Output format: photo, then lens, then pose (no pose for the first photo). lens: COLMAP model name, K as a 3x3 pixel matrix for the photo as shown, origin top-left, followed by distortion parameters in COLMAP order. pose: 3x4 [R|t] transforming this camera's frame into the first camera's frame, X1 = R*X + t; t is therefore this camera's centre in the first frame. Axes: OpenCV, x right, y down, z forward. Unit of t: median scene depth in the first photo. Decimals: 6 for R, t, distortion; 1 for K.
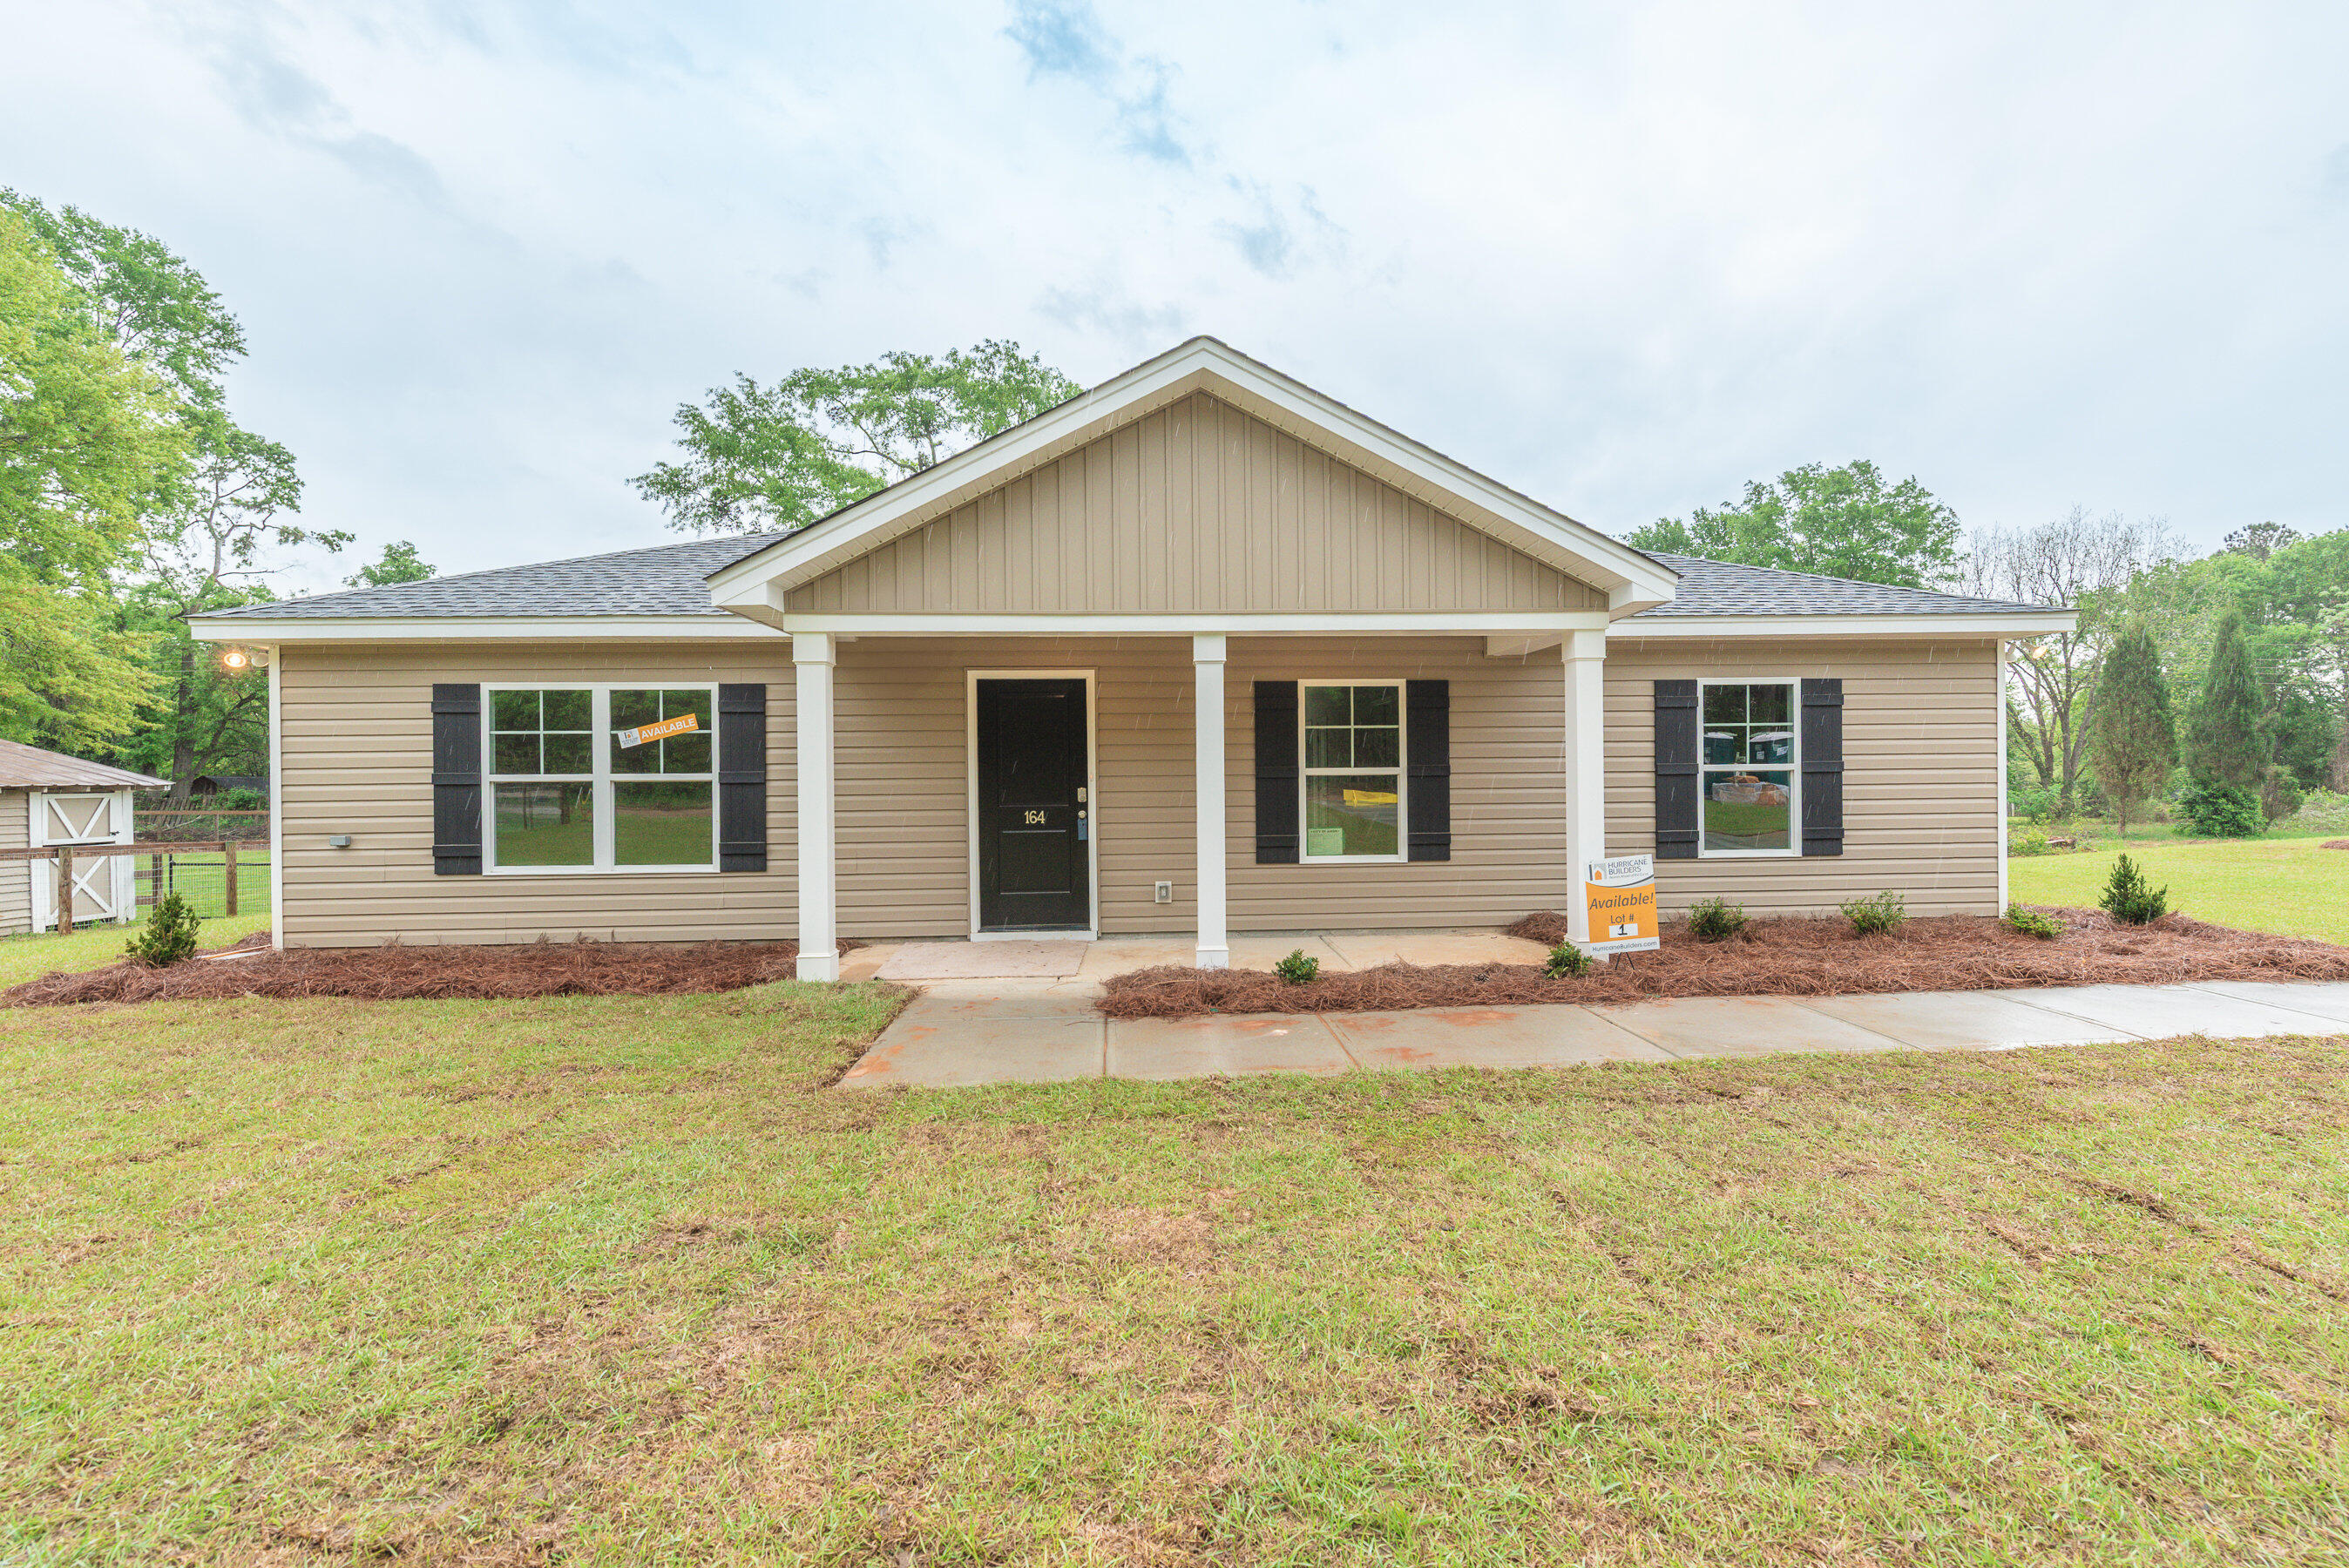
lens RADIAL K [[1016.8, 0, 1190.8], [0, 1016.8, 760.6], [0, 0, 1]] dist [0.000886, -0.001443]
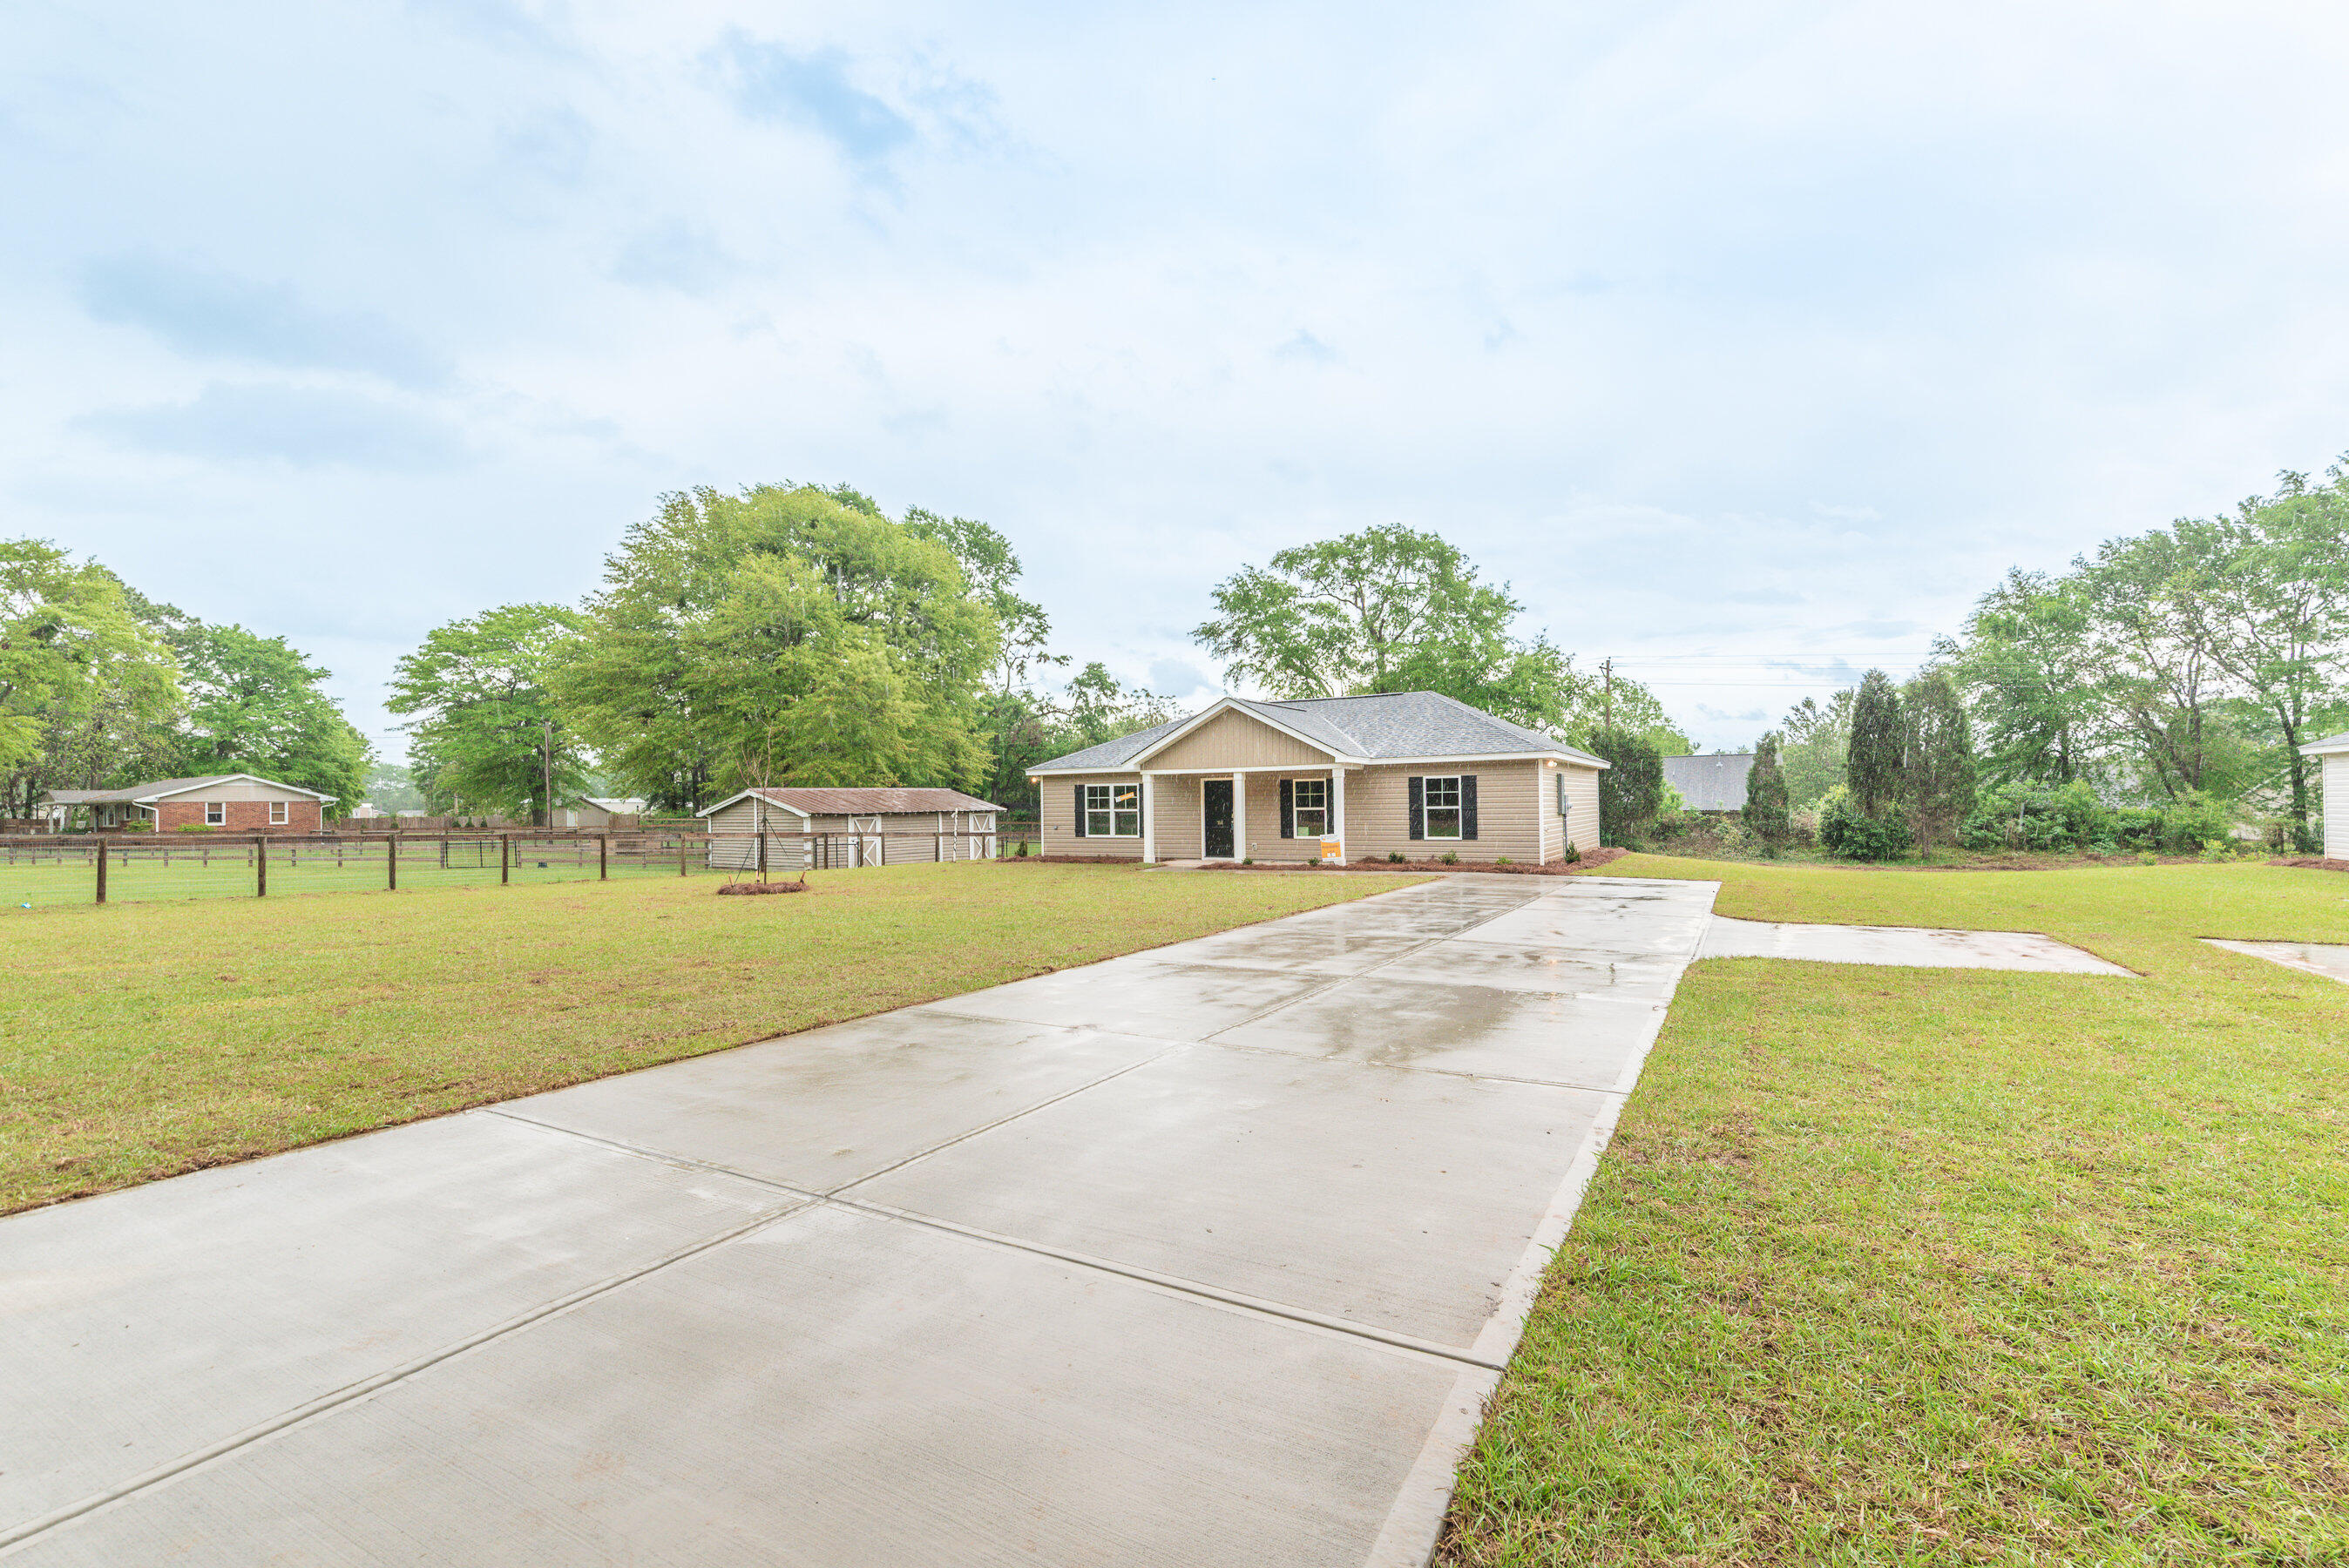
lens RADIAL K [[1016.8, 0, 1176.9], [0, 1016.8, 792.2], [0, 0, 1]] dist [0.000886, -0.001443]
pose [[0.829120, -0.006590, -0.559032, 0.449543], [0.011464, 0.999921, 0.005217, -0.017638], [0.558954, -0.010734, 0.829129, -0.511921]]
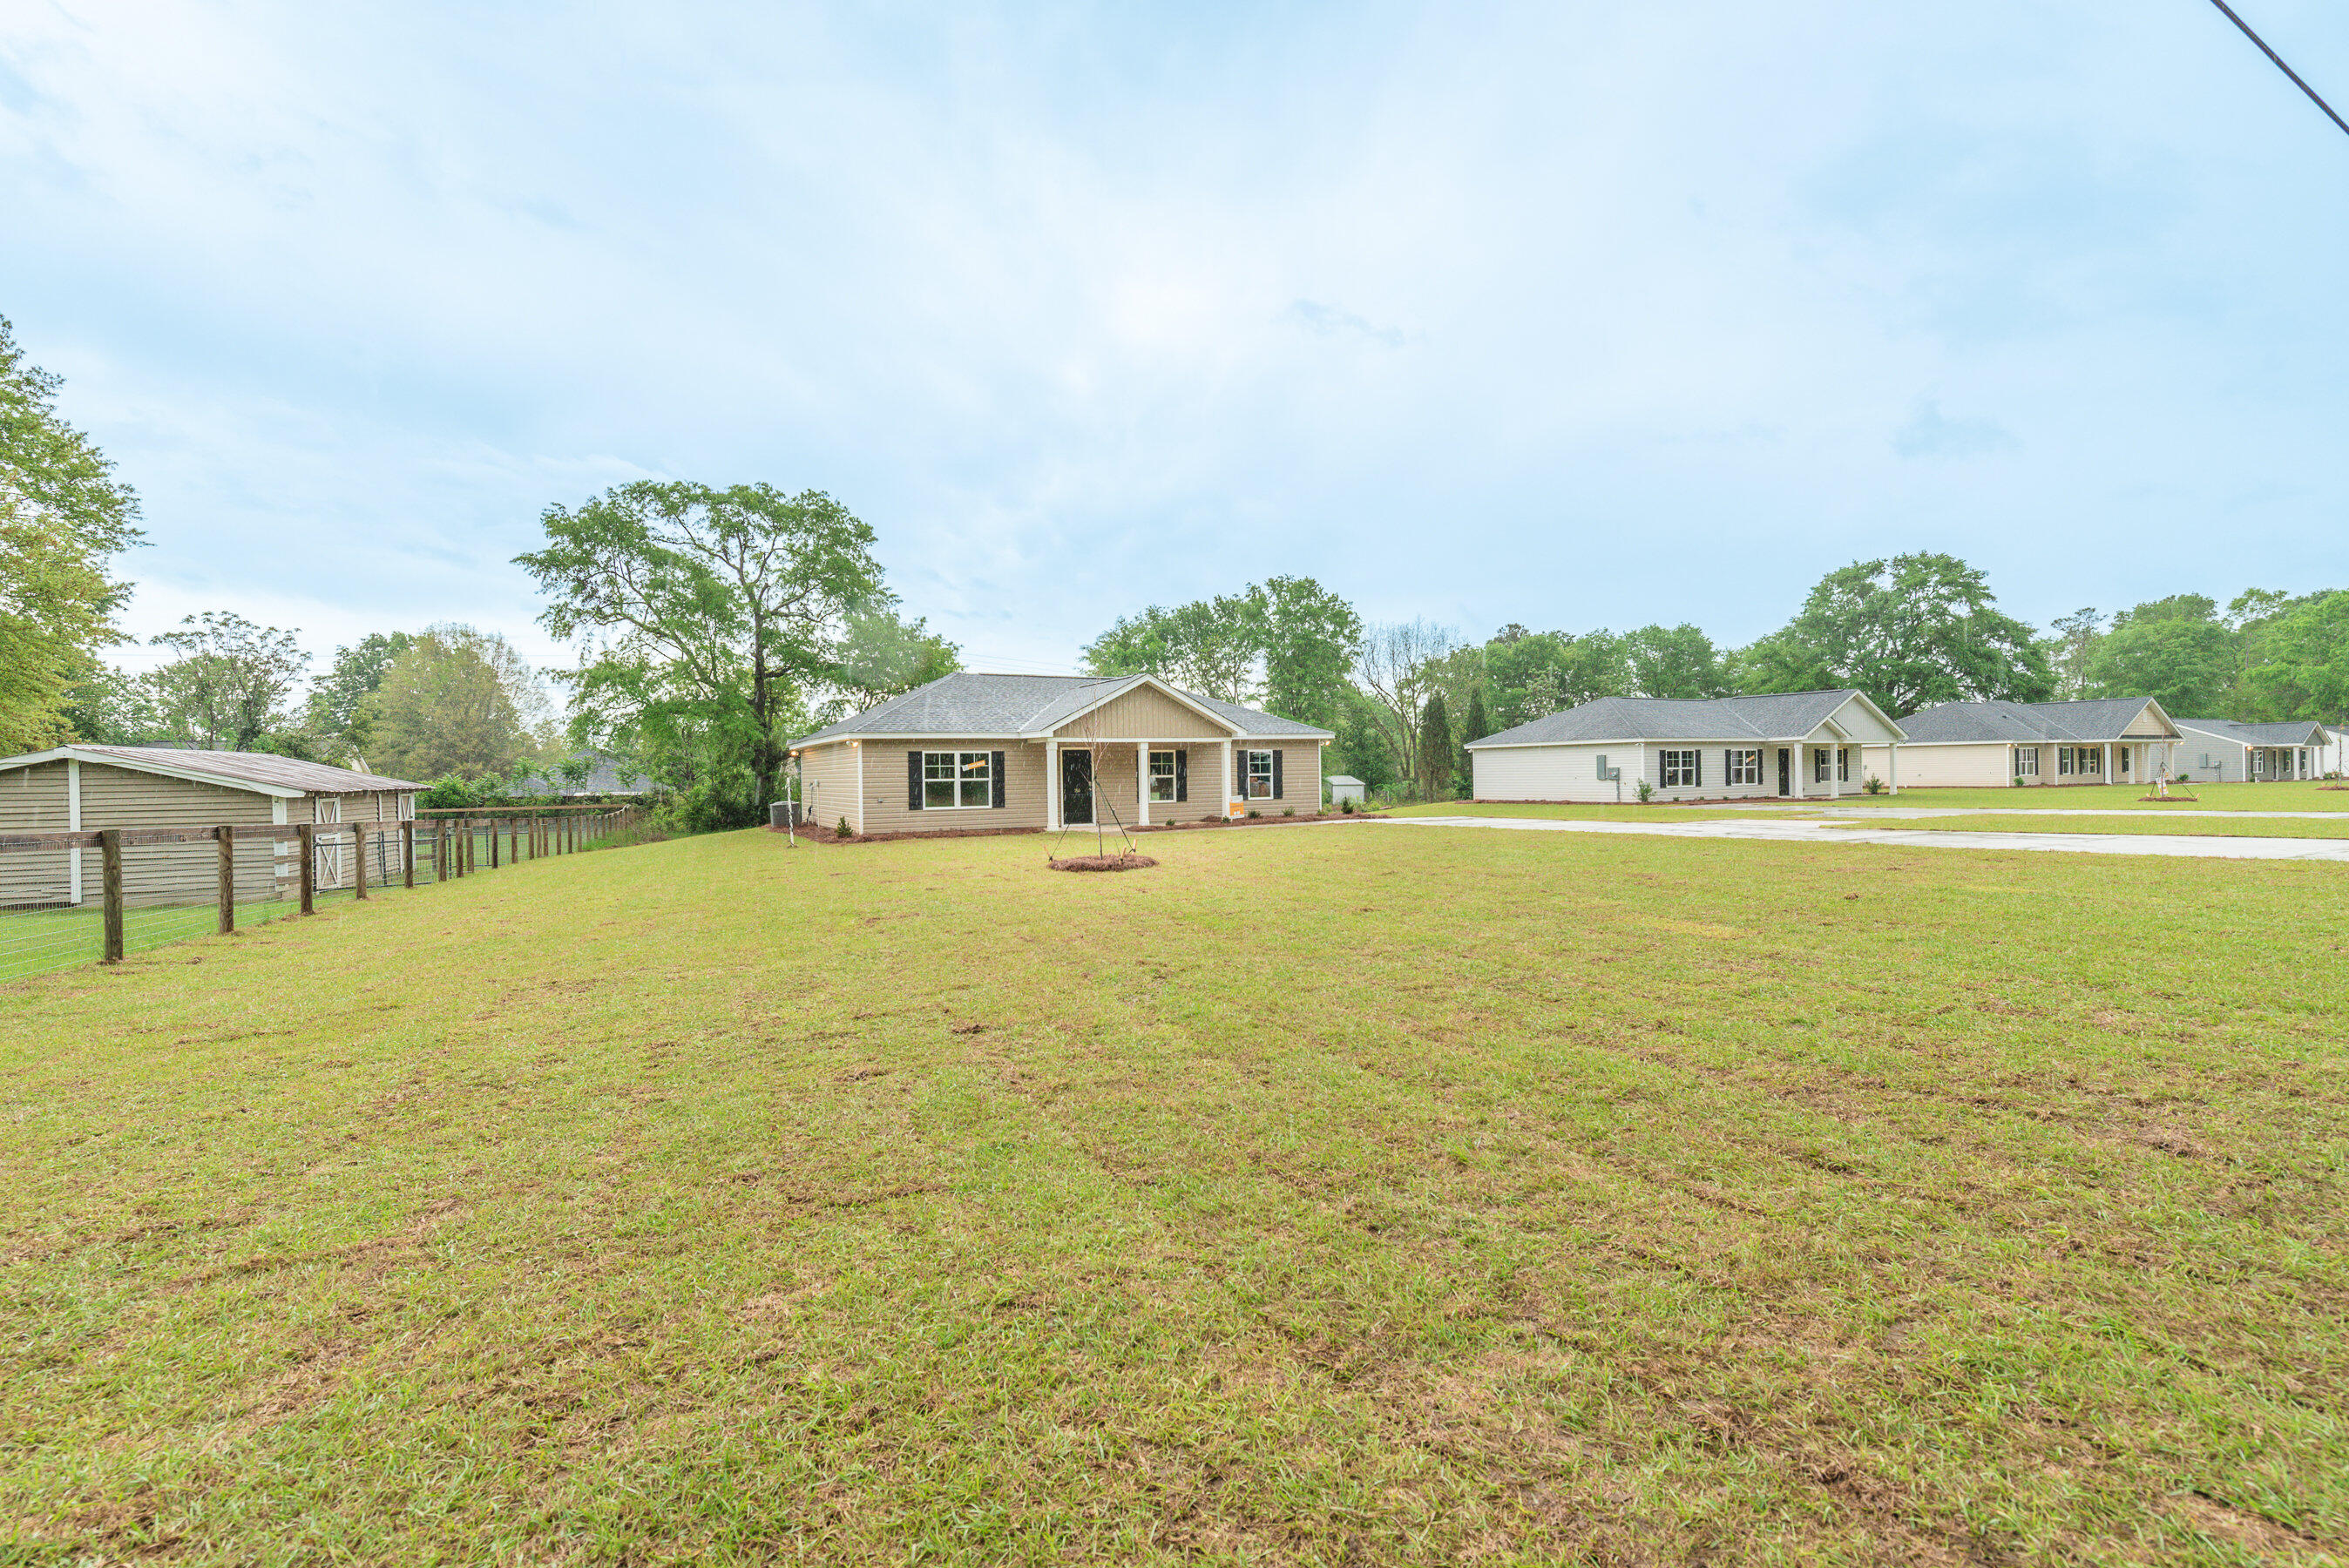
lens RADIAL K [[1016.8, 0, 1153.3], [0, 1016.8, 785.5], [0, 0, 1]] dist [0.000886, -0.001443]
pose [[0.914385, -0.008323, 0.404759, -0.376485], [-0.000926, 0.999743, 0.022649, -0.011212], [-0.404844, -0.021085, 0.914143, -0.641266]]
